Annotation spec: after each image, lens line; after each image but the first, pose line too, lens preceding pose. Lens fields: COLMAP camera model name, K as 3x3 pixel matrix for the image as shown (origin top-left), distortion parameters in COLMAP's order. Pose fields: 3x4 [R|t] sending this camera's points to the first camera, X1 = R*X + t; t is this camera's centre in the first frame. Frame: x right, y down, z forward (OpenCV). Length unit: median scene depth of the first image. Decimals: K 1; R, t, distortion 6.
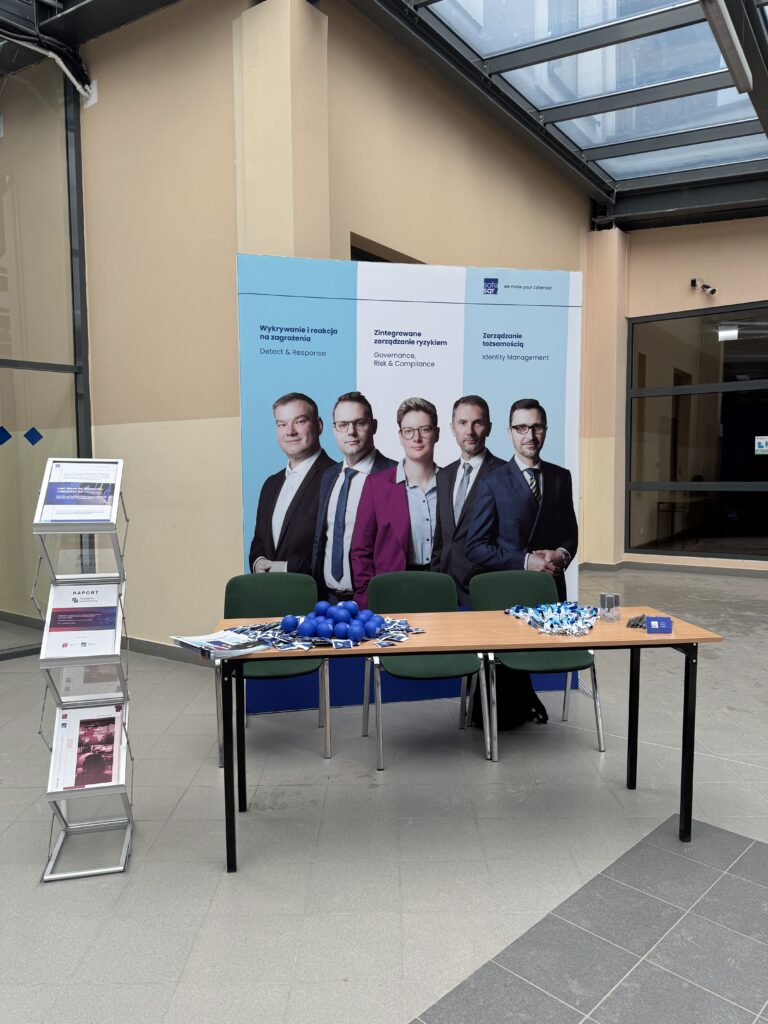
lens RADIAL K [[710.1, 0, 382.0], [0, 710.1, 522.3], [0, 0, 1]] dist [0.098415, -0.143979]
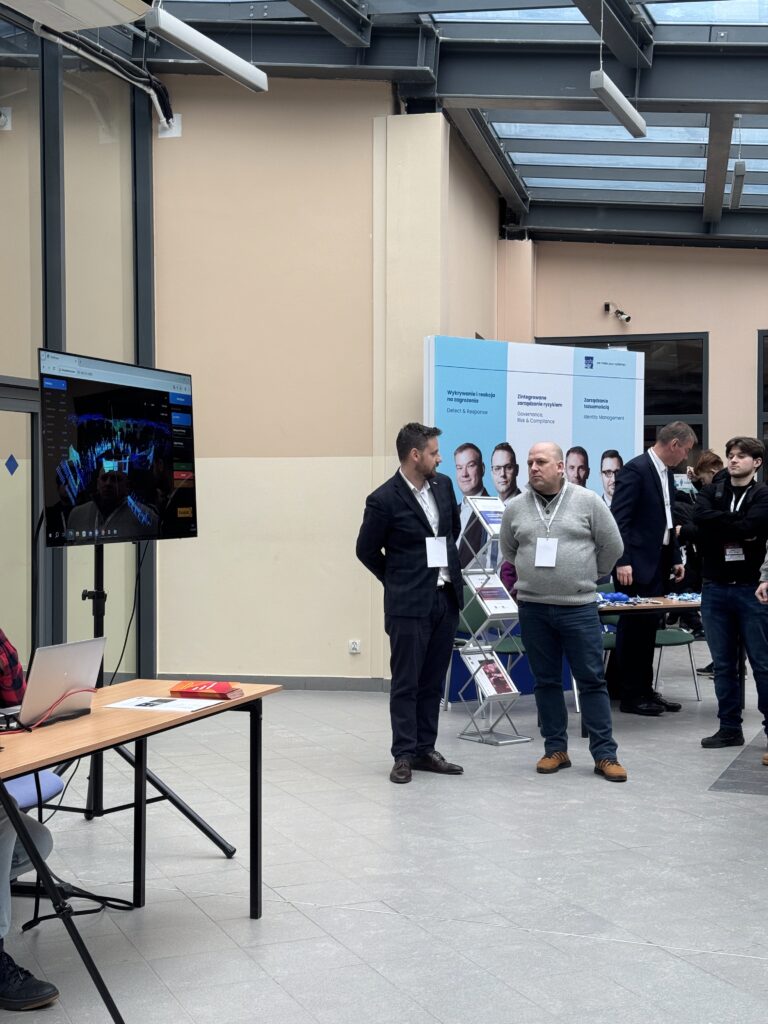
lens RADIAL K [[1420.8, 0, 385.2], [0, 1420.8, 515.7], [0, 0, 1]] dist [0.147813, -0.142624]
pose [[0.918011, 0.004709, 0.396528, -1.196945], [0.023474, 0.997531, -0.066191, 0.103246], [-0.395860, 0.070072, 0.915633, -1.171034]]
